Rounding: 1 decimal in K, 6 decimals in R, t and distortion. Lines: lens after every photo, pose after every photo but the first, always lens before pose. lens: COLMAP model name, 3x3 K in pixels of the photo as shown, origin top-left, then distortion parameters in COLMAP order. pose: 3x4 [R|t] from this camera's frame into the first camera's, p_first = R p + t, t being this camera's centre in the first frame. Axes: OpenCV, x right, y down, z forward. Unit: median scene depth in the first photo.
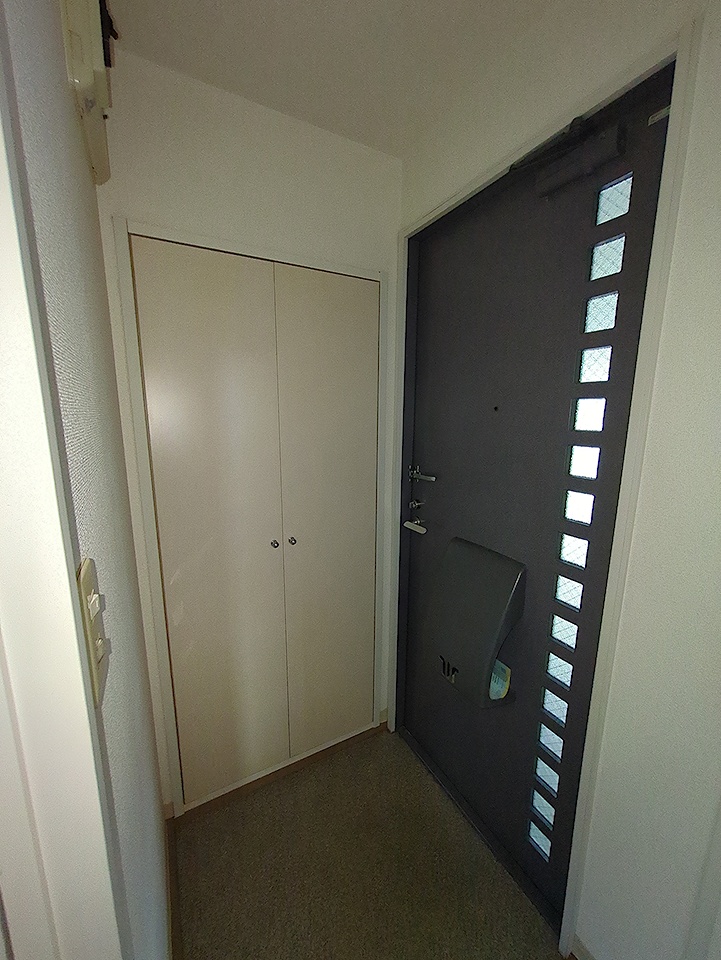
lens RADIAL K [[376.7, 0, 355.0], [0, 376.7, 473.0], [0, 0, 1]] dist [0.000951, 0.000263]
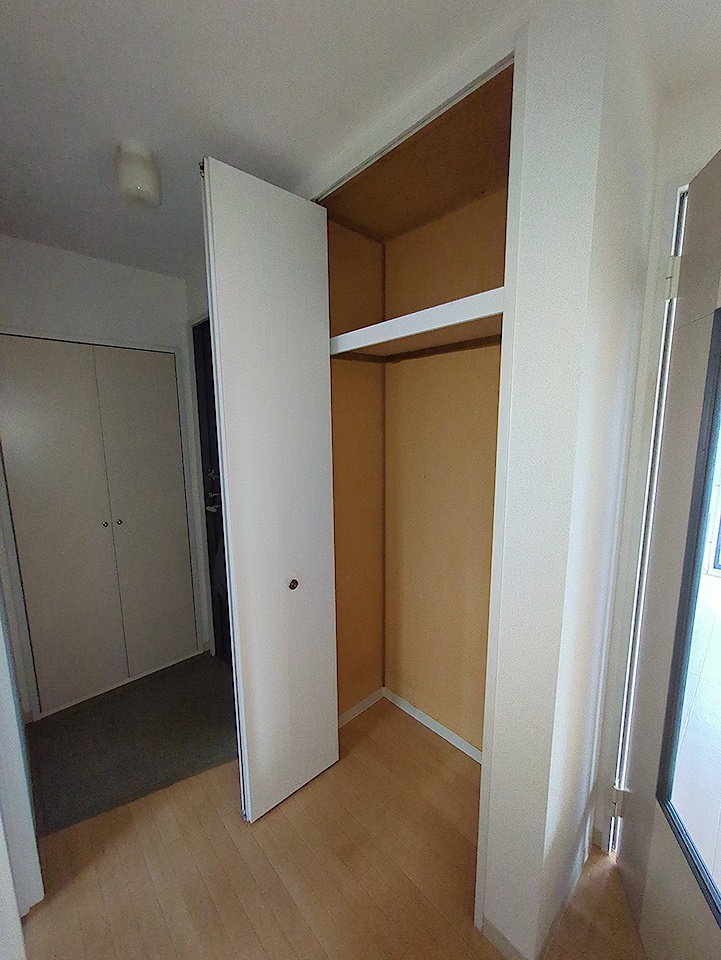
lens RADIAL K [[376.7, 0, 357.8], [0, 376.7, 478.0], [0, 0, 1]] dist [0.000951, 0.000263]
pose [[0.968474, -0.055633, 0.242824, 0.733118], [0.065965, 0.997221, -0.034624, 0.219396], [-0.240223, 0.049551, 0.969452, -1.276895]]
